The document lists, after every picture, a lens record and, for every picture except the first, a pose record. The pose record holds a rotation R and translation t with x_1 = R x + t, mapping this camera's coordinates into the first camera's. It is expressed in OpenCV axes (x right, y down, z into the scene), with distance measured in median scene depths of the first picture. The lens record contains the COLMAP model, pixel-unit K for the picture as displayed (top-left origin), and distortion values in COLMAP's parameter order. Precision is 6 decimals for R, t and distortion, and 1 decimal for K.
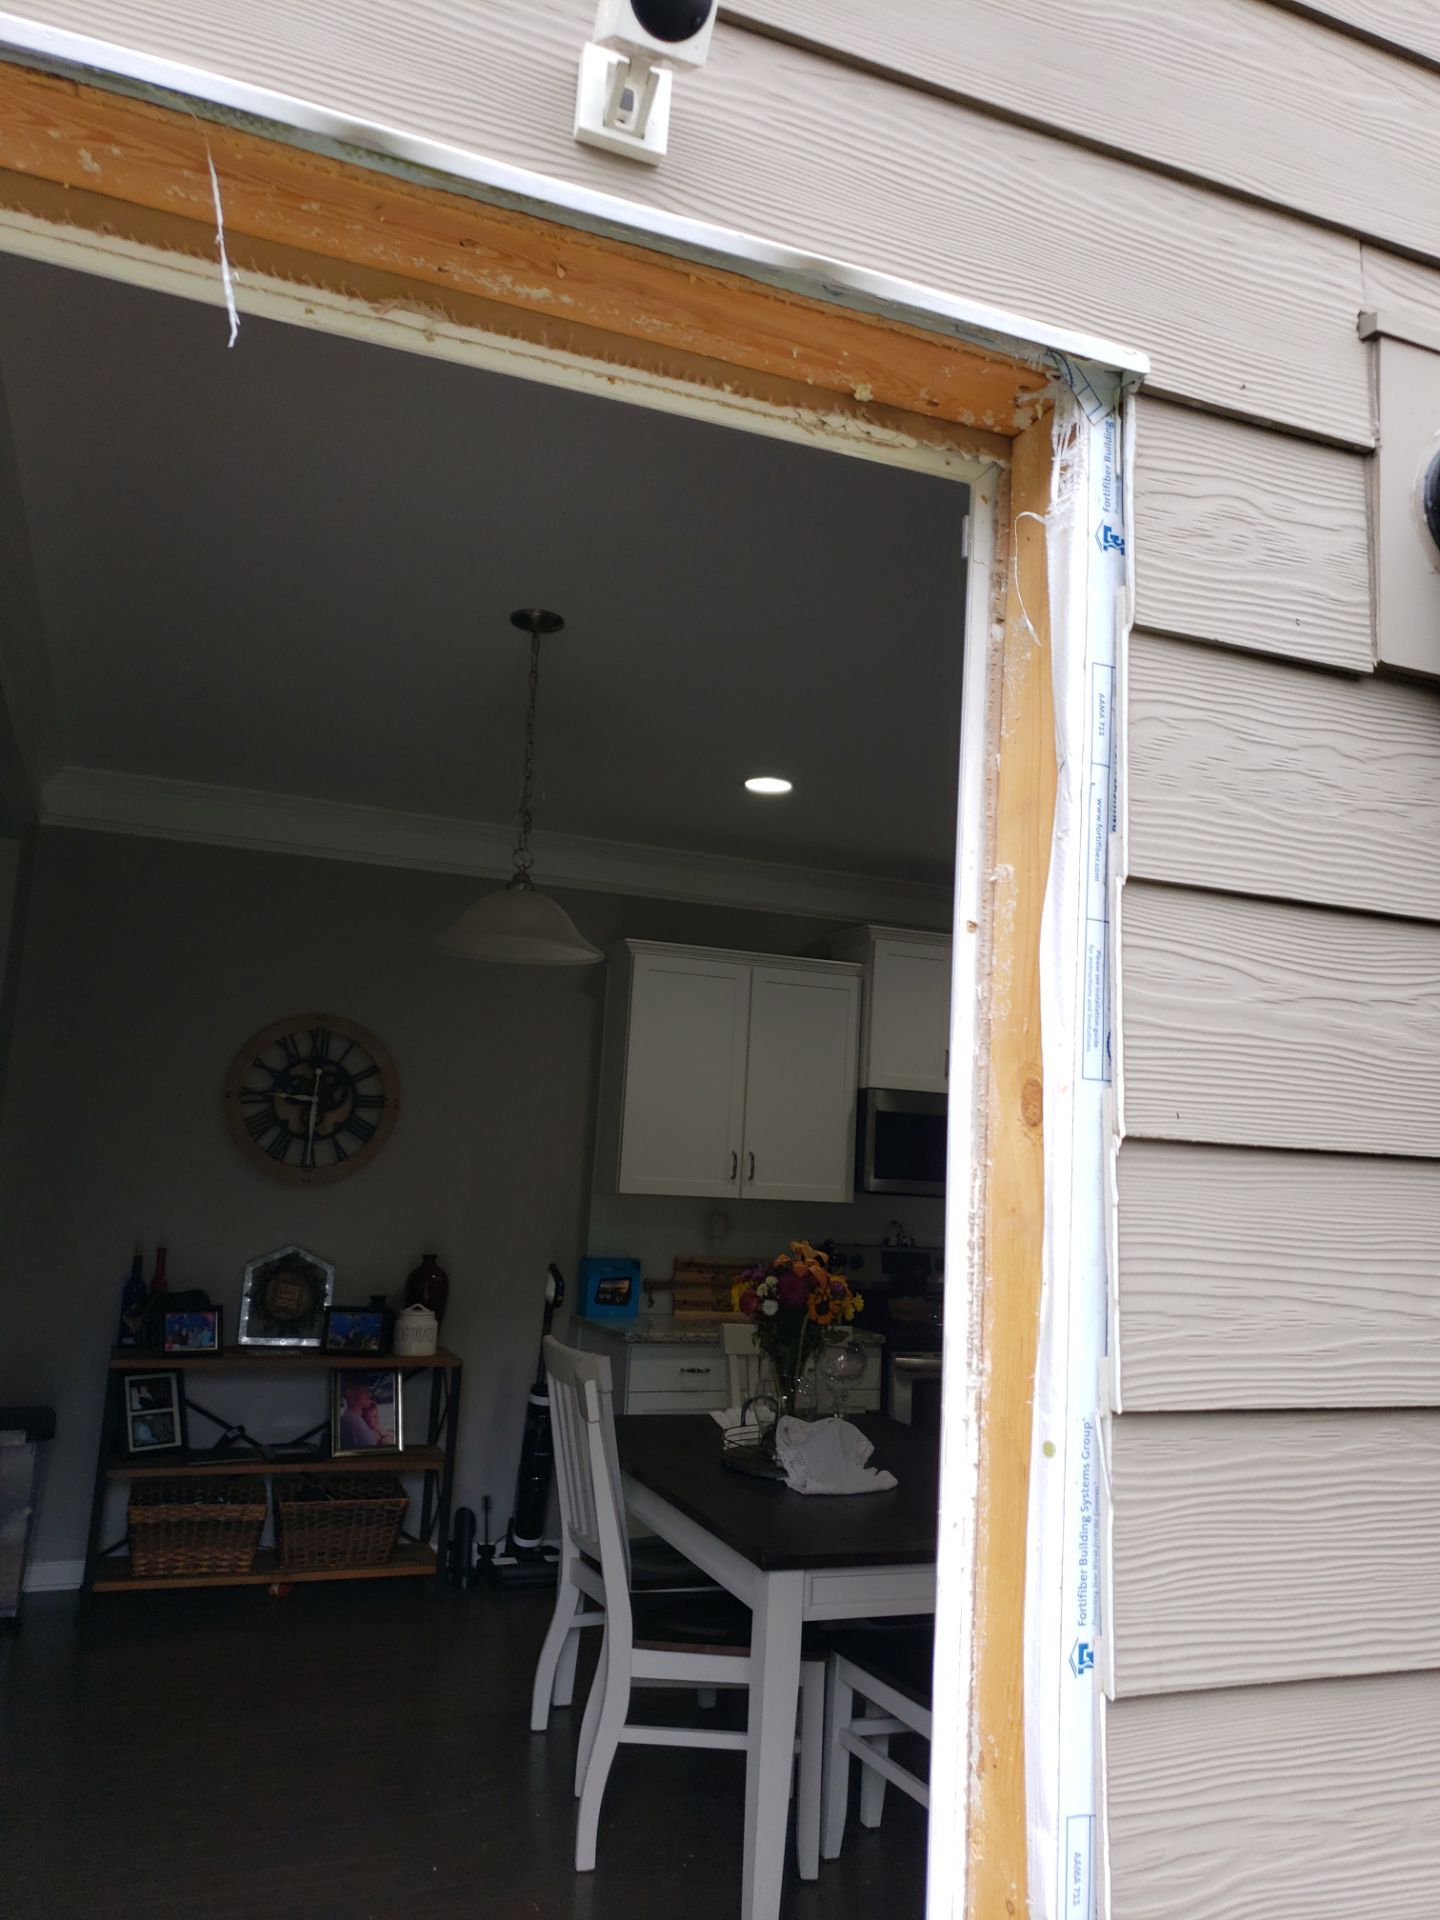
lens RADIAL K [[1482.0, 0, 731.7], [0, 1482.0, 959.5], [0, 0, 1]] dist [0.004698, 0.005339]
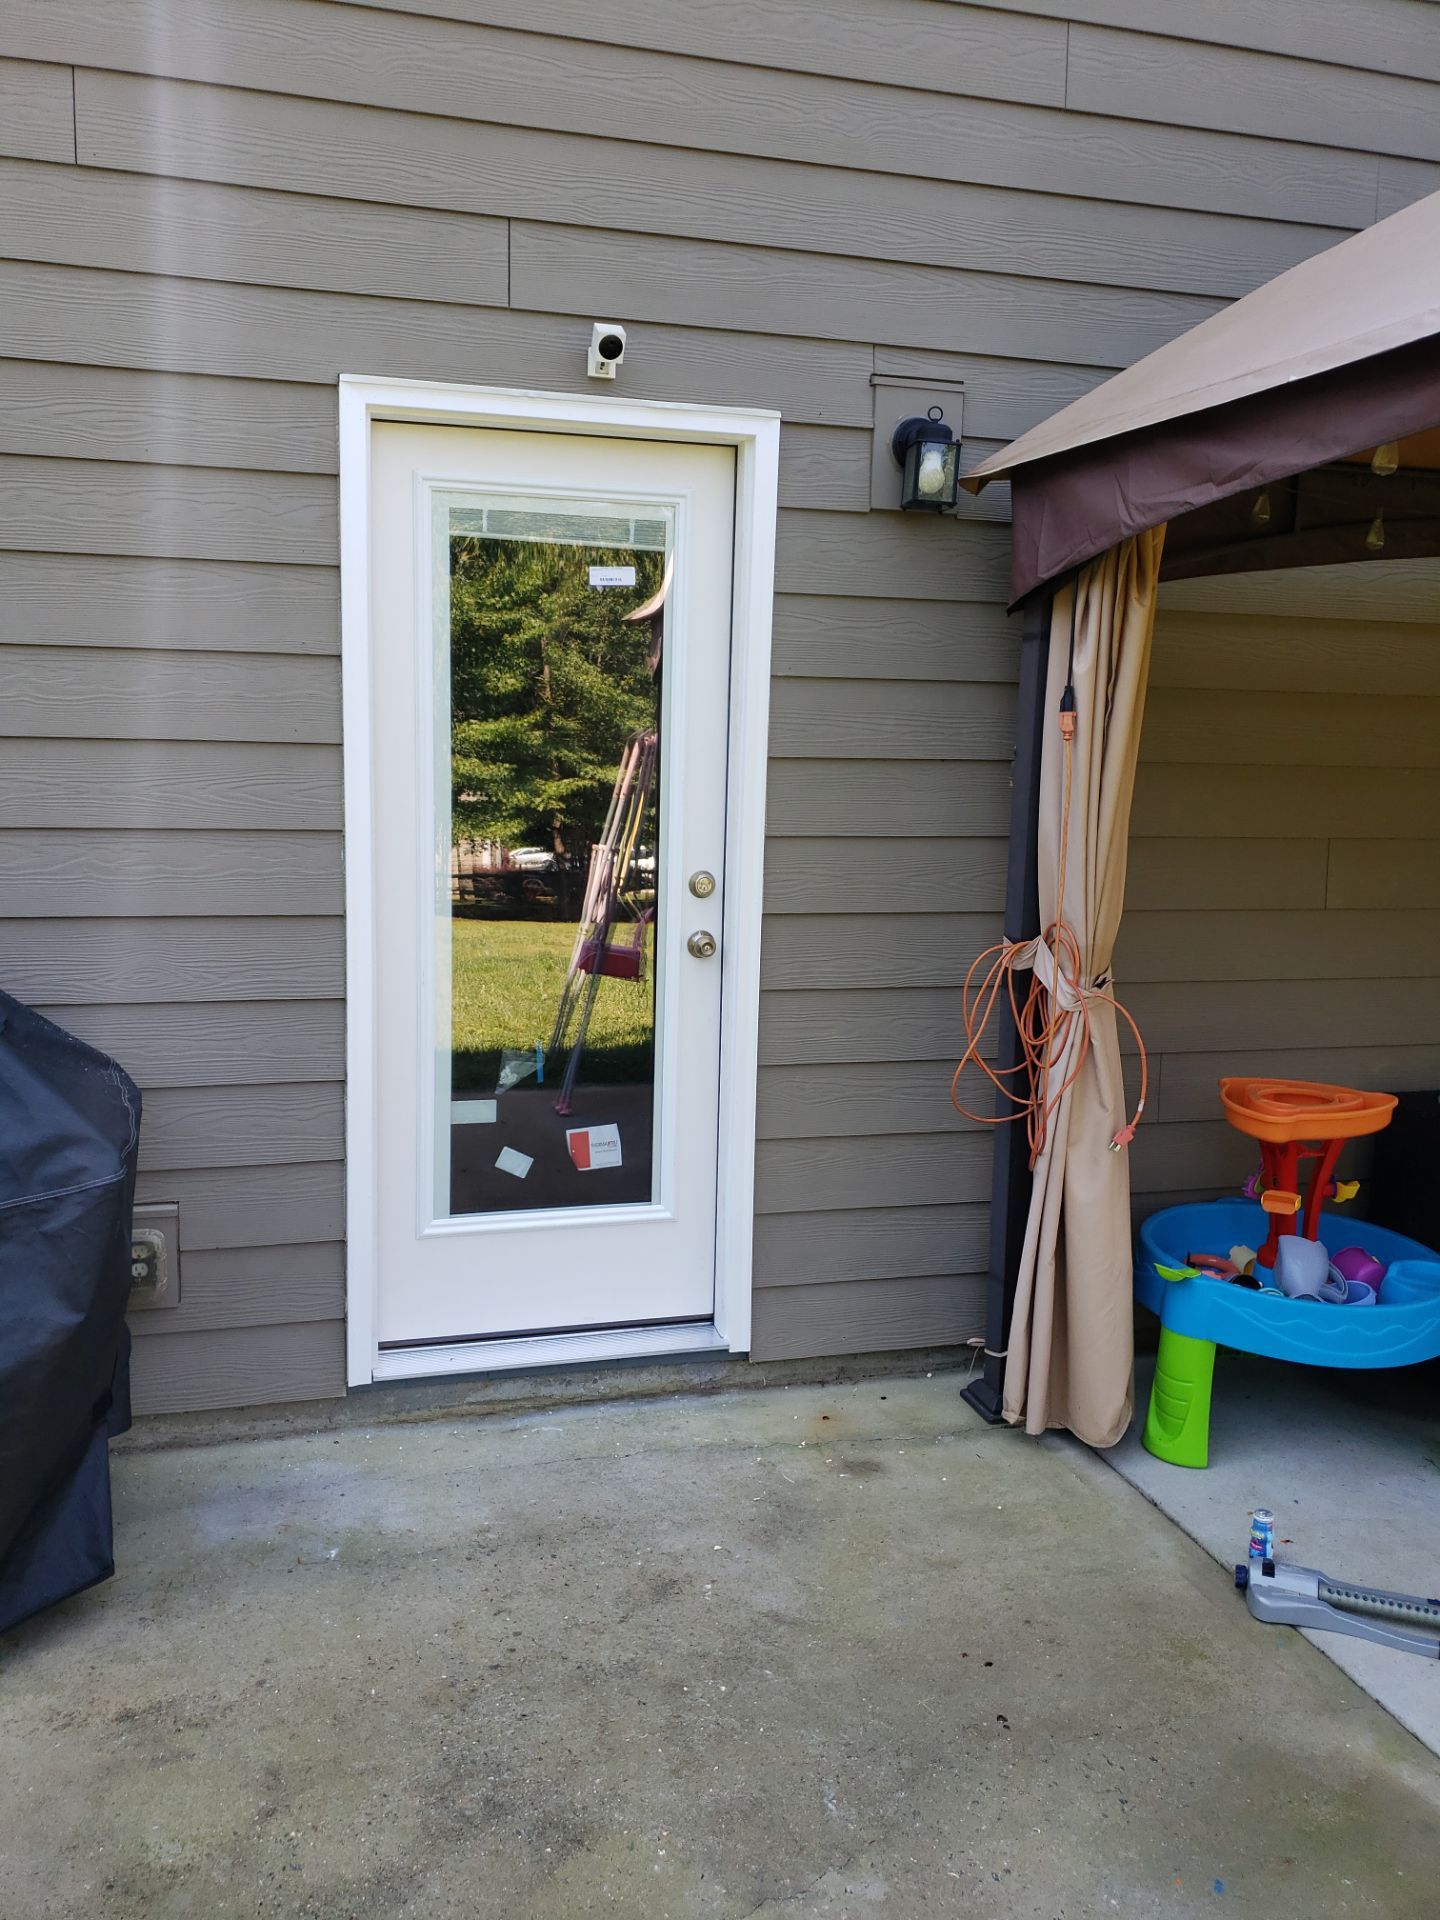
lens RADIAL K [[1482.0, 0, 687.1], [0, 1482.0, 950.3], [0, 0, 1]] dist [0.004698, 0.005339]
pose [[0.992037, -0.009129, -0.125618, 0.144183], [0.042200, 0.963813, 0.263220, -0.048336], [0.118669, -0.266425, 0.956523, -0.691878]]
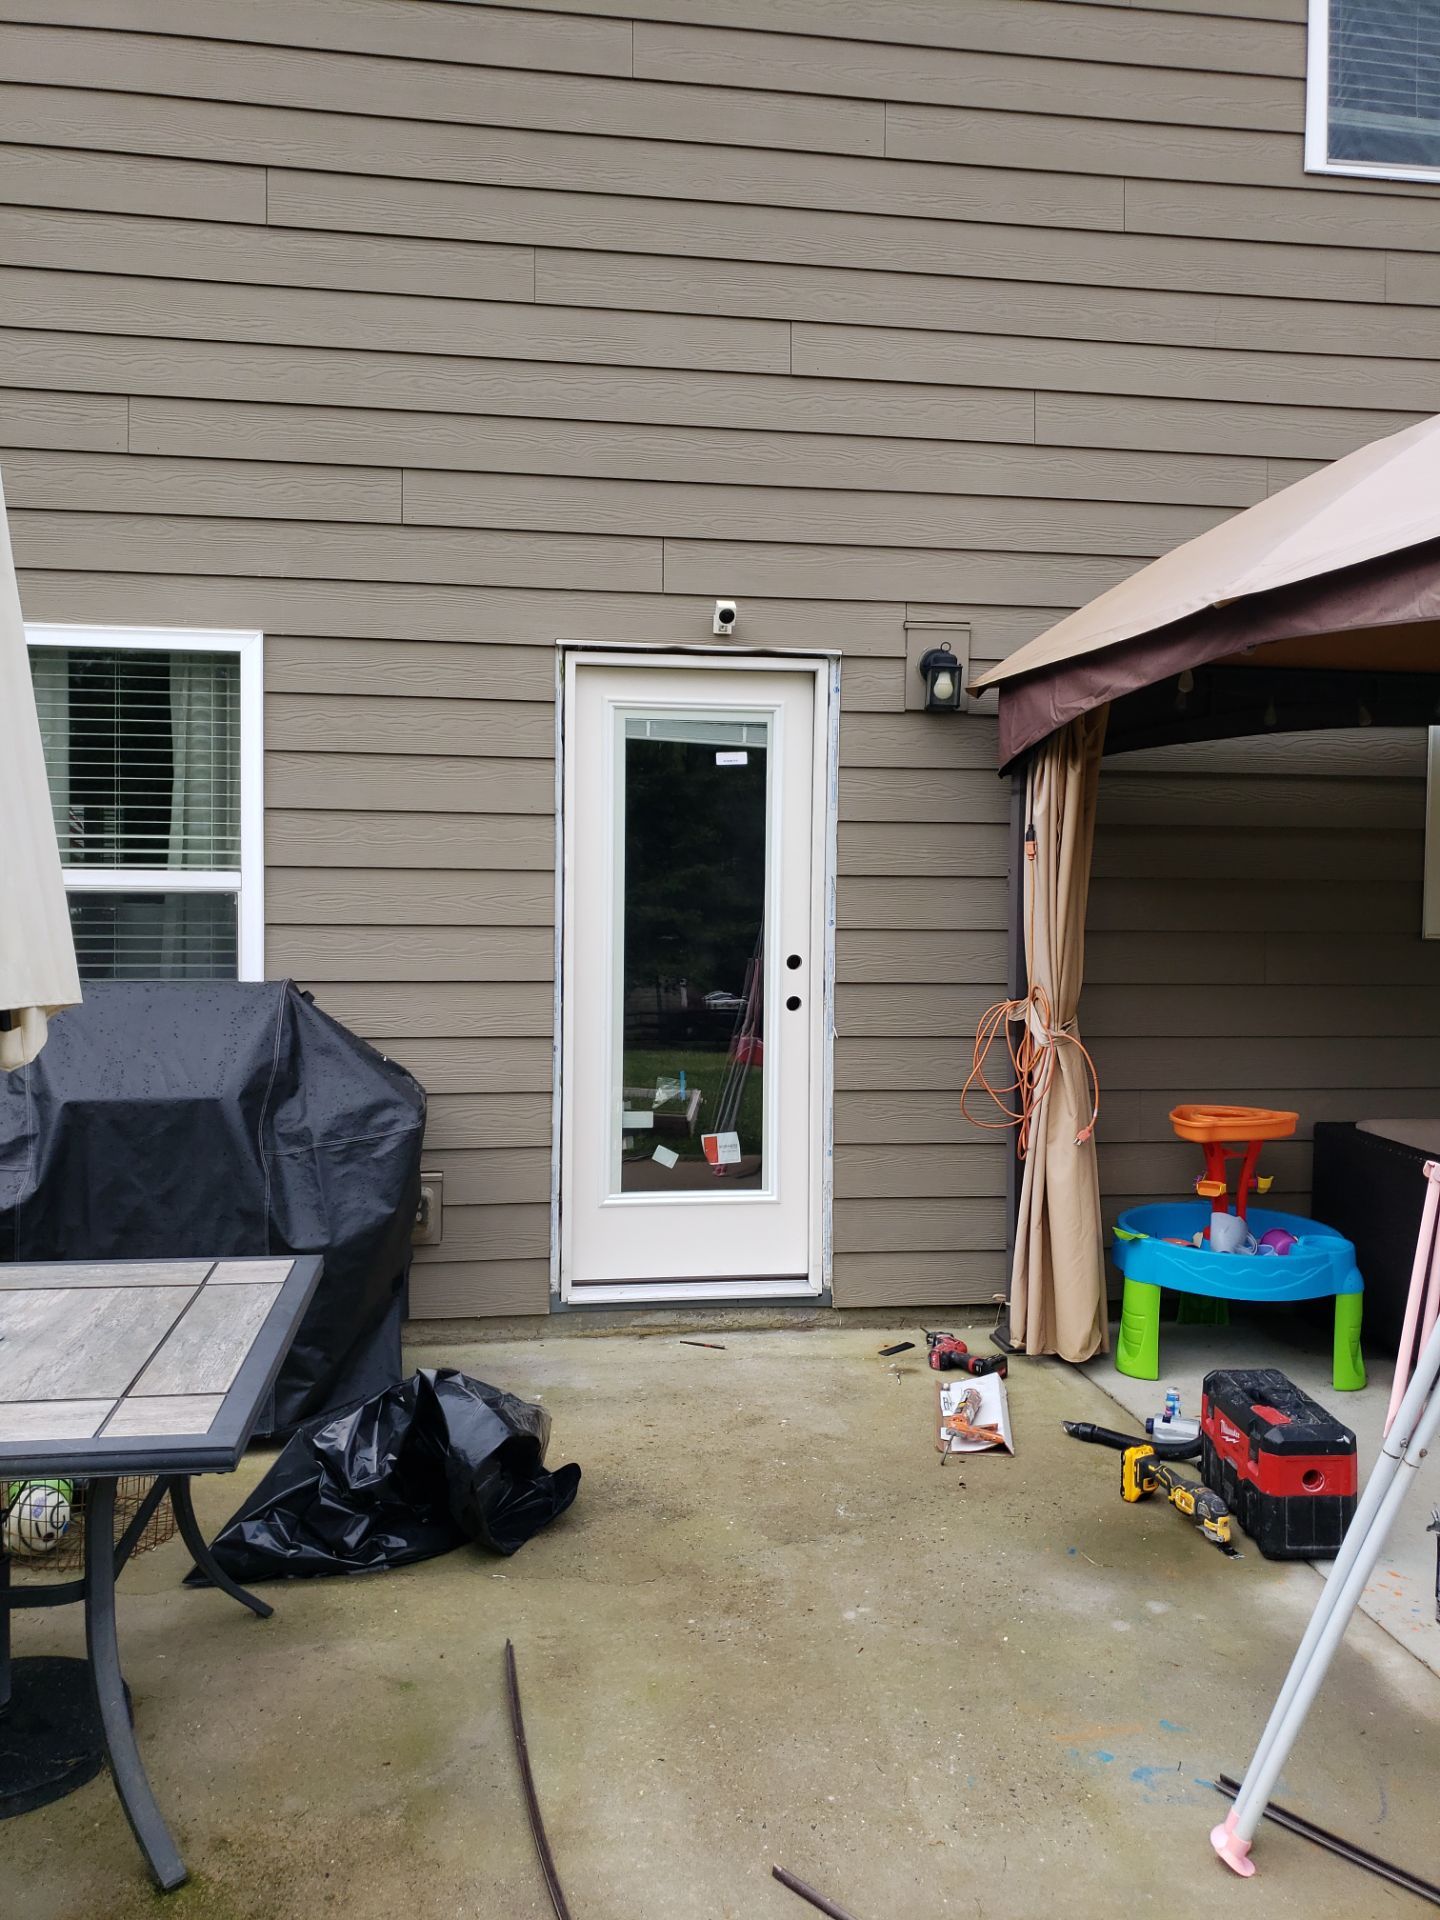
lens RADIAL K [[1482.0, 0, 704.3], [0, 1482.0, 931.8], [0, 0, 1]] dist [0.004698, 0.005339]
pose [[0.968583, -0.032472, -0.246563, 0.301986], [0.069883, 0.987029, 0.144534, -0.074606], [0.238672, -0.157224, 0.958288, -1.129014]]
